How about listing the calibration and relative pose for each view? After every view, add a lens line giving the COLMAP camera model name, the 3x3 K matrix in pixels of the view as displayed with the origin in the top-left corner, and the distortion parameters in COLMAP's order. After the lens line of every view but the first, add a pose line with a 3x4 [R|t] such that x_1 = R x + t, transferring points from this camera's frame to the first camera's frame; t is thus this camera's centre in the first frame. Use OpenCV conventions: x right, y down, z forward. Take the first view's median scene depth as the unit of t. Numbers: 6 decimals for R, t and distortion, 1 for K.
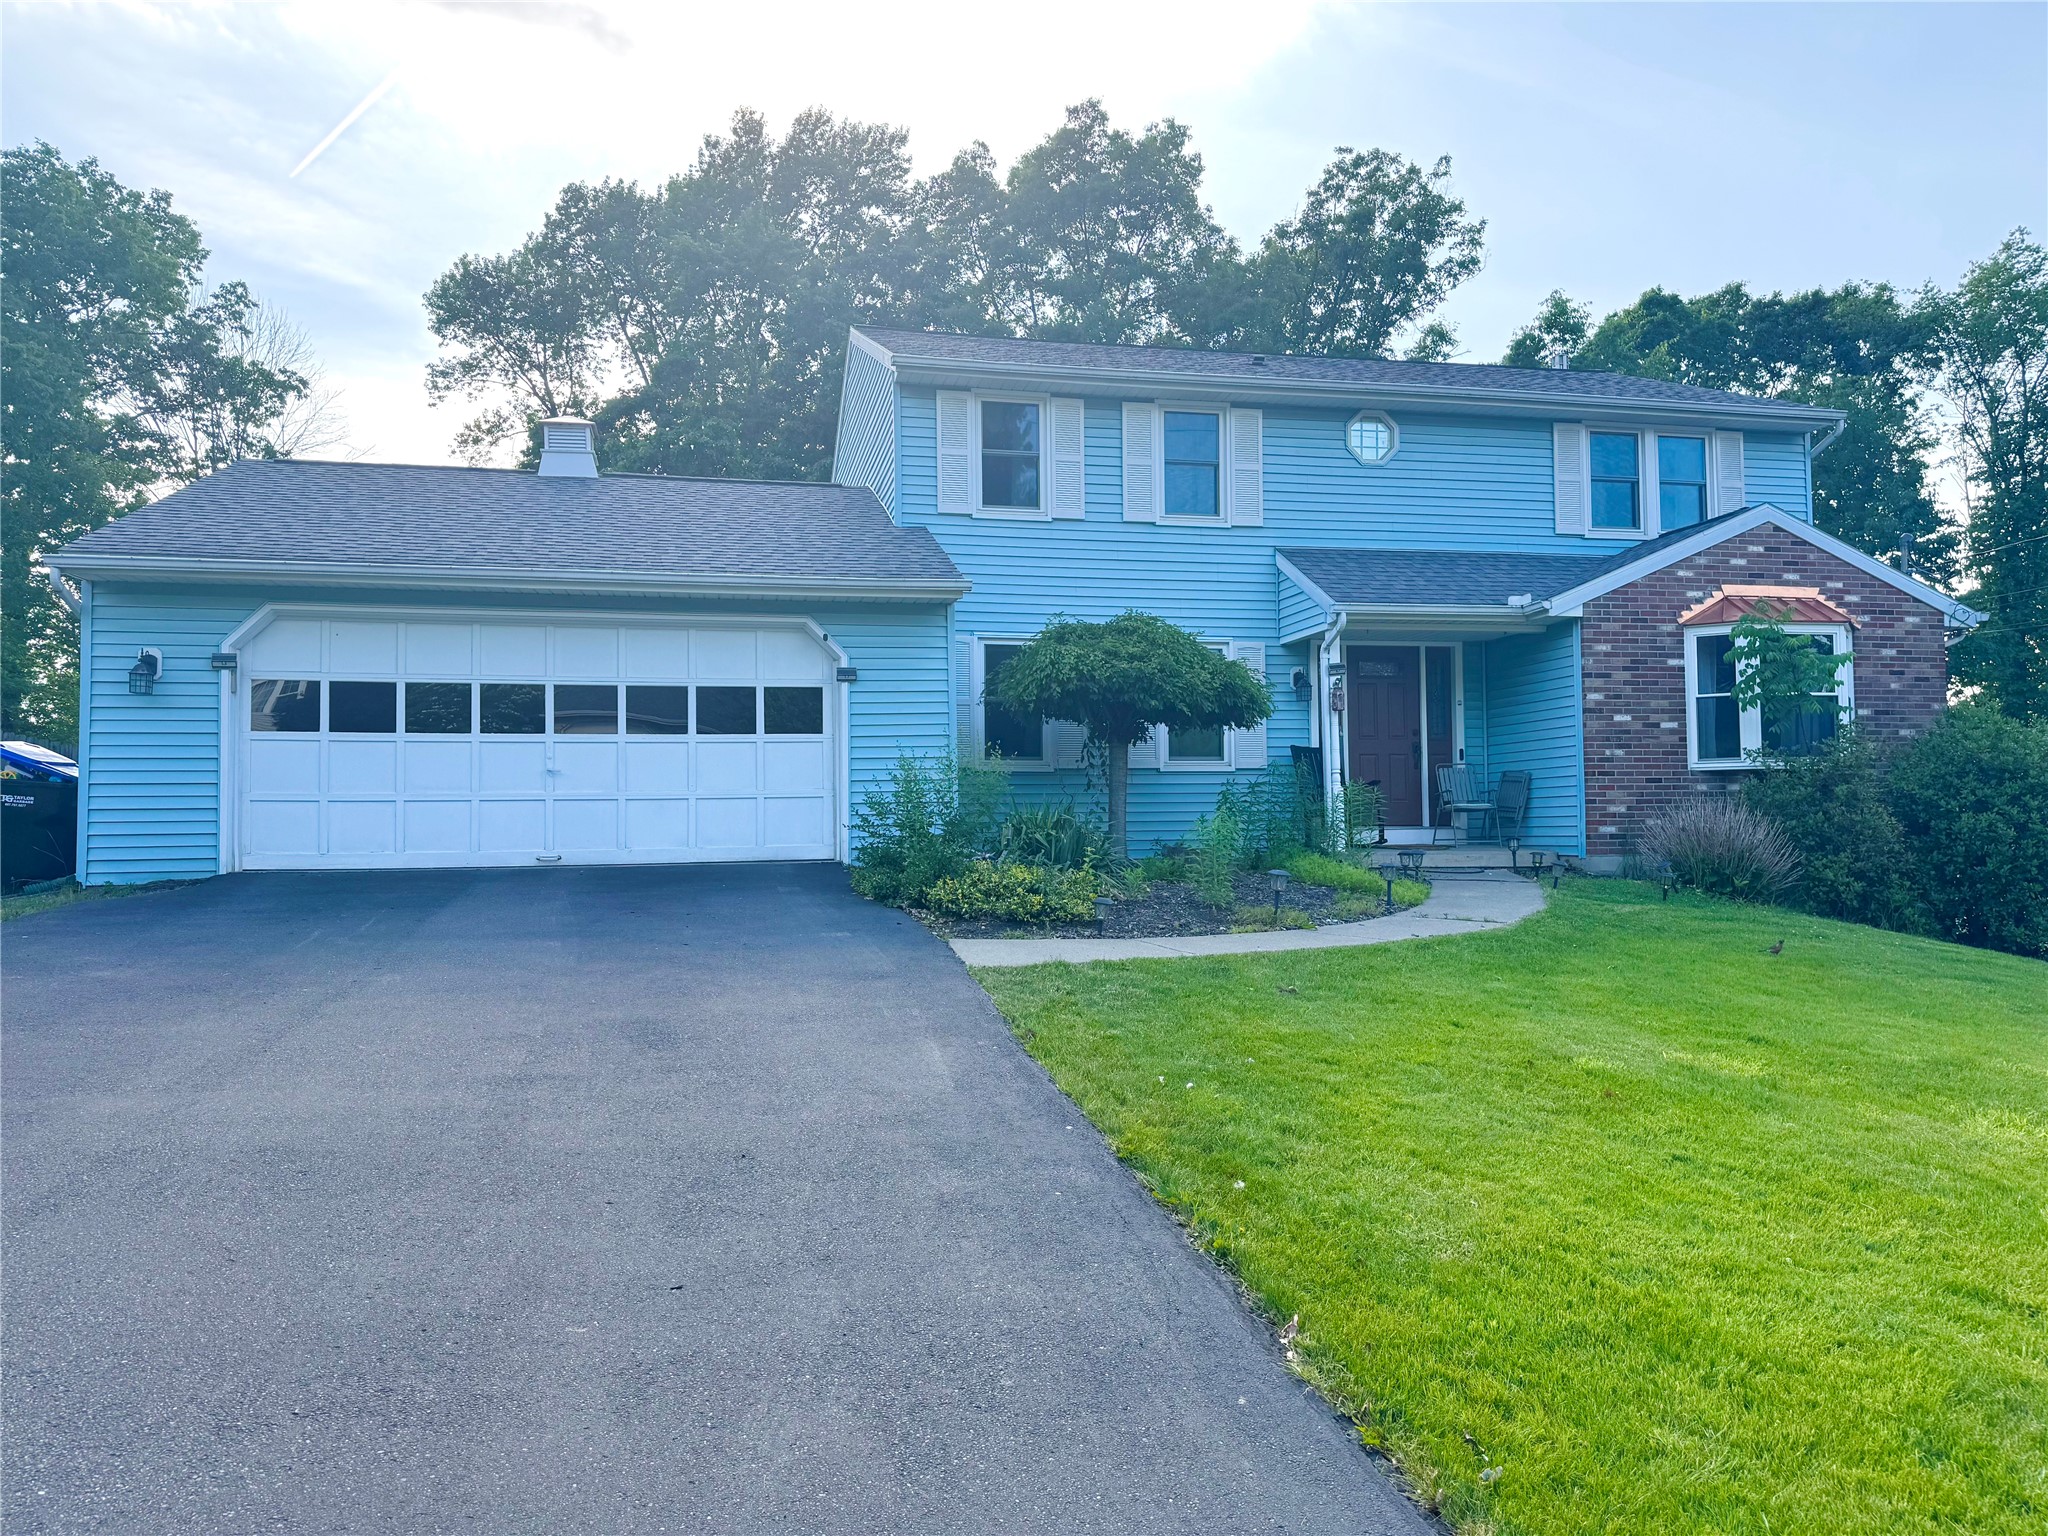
lens RADIAL K [[1442.2, 0, 1024.5], [0, 1442.2, 764.3], [0, 0, 1]] dist [0.050324, -0.053407]
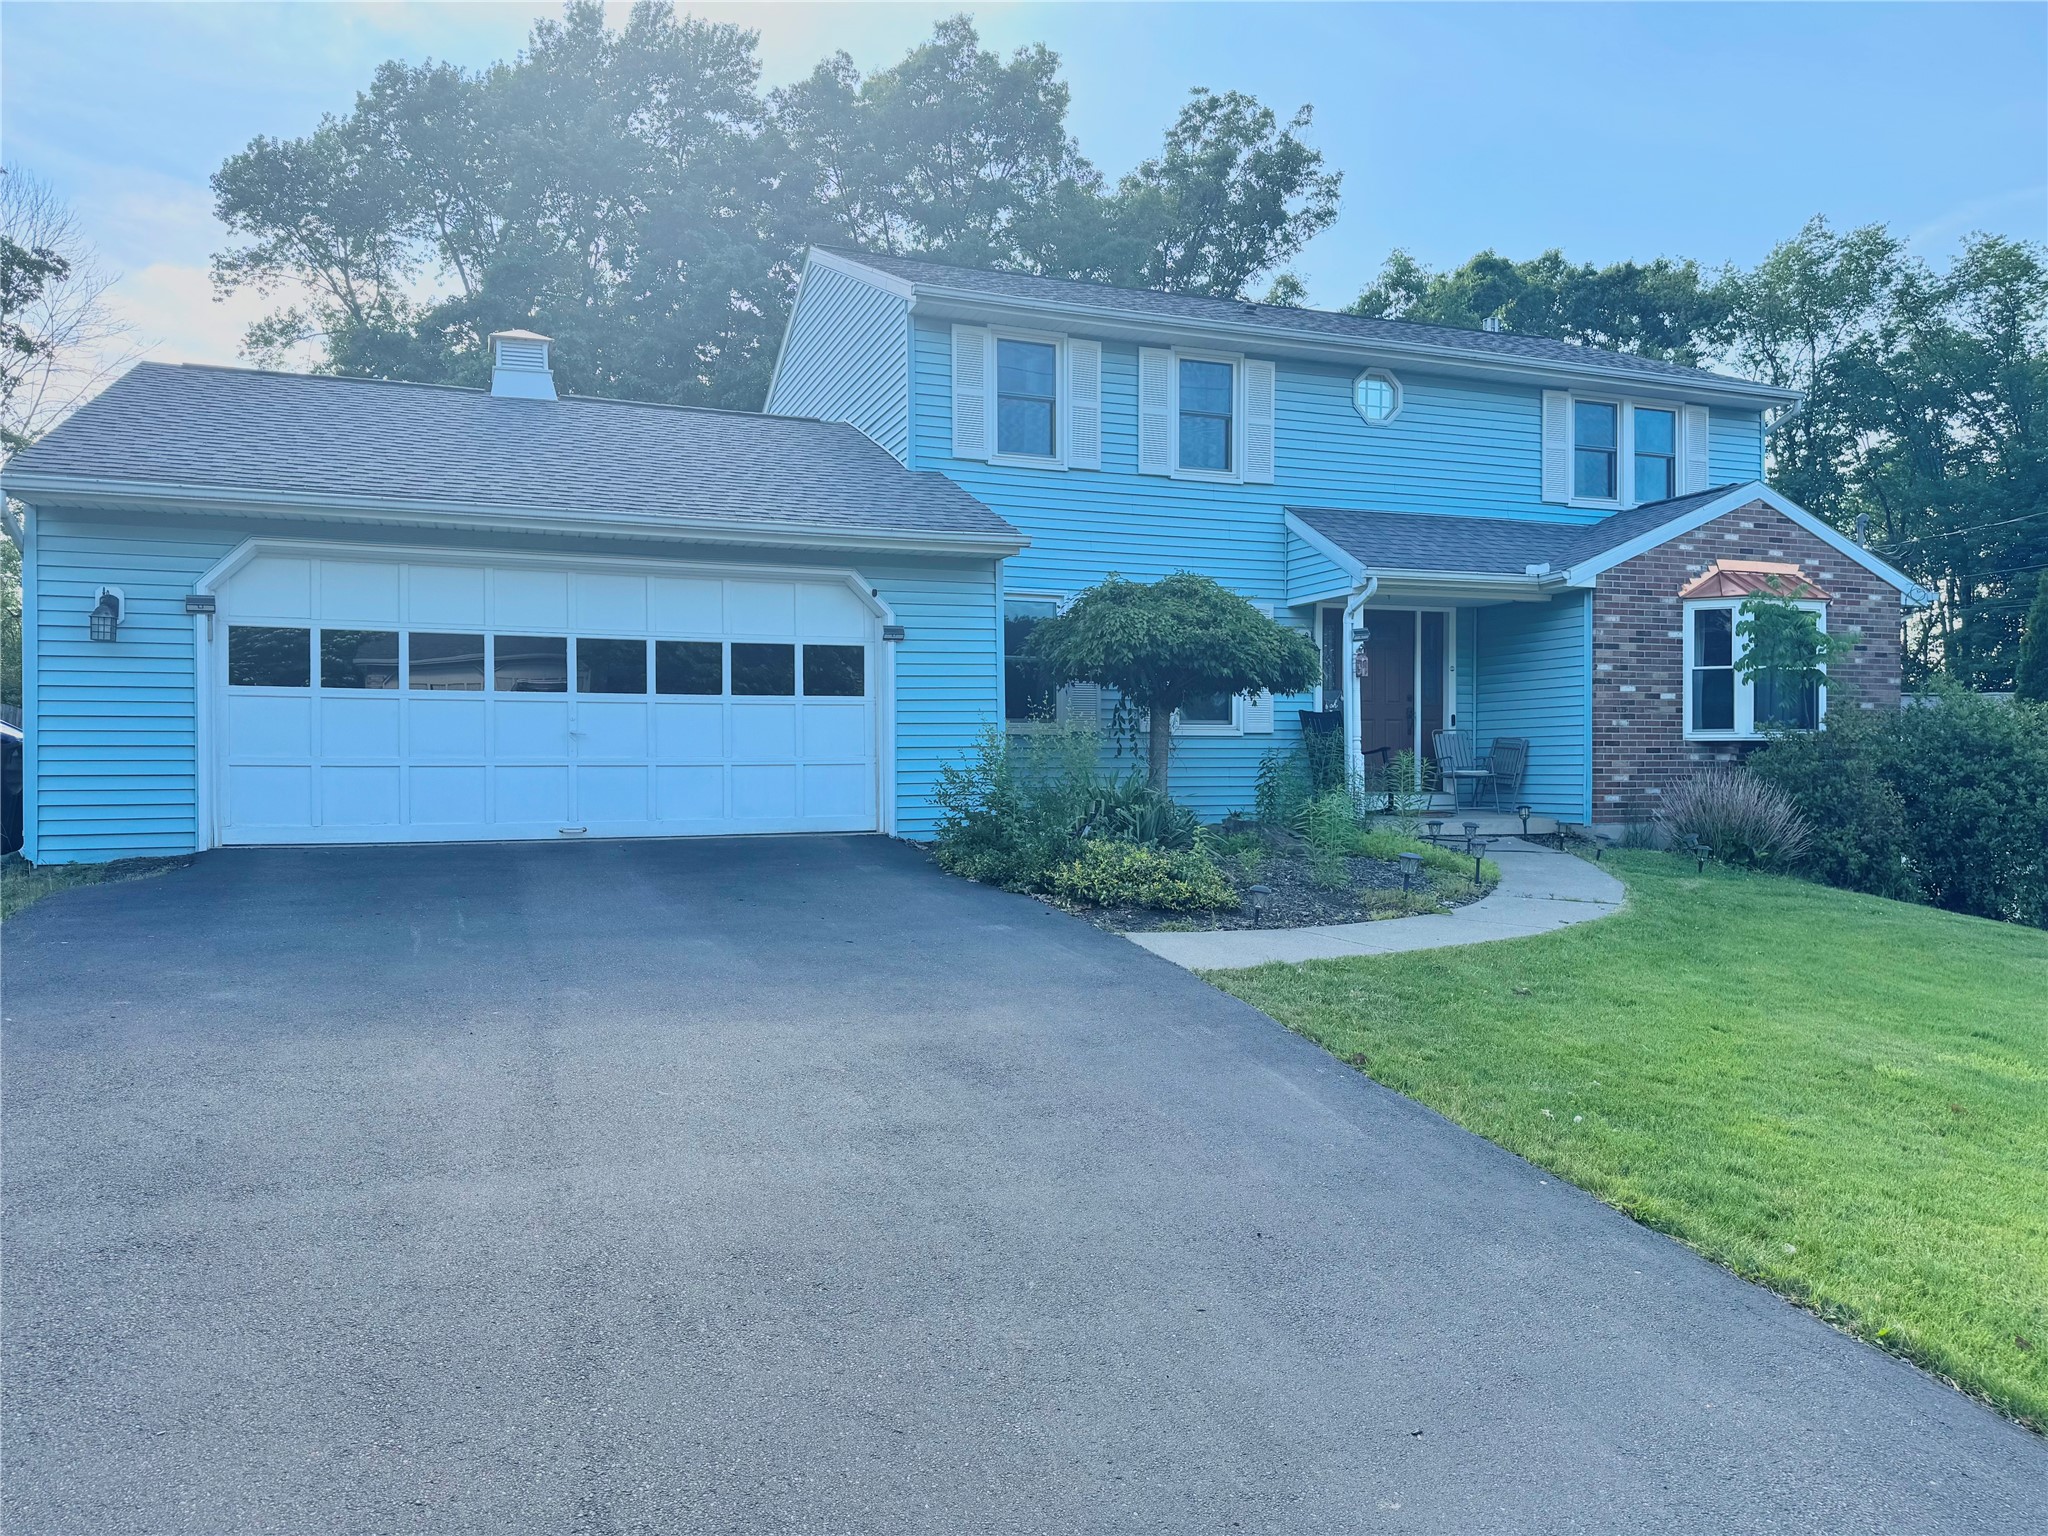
lens RADIAL K [[1445.8, 0, 1025.0], [0, 1445.8, 767.9], [0, 0, 1]] dist [0.048026, -0.057238]
pose [[0.988800, 0.008102, 0.149028, -0.151941], [-0.015000, 0.998864, 0.045220, -0.015982], [-0.148493, -0.046949, 0.987798, 0.053754]]
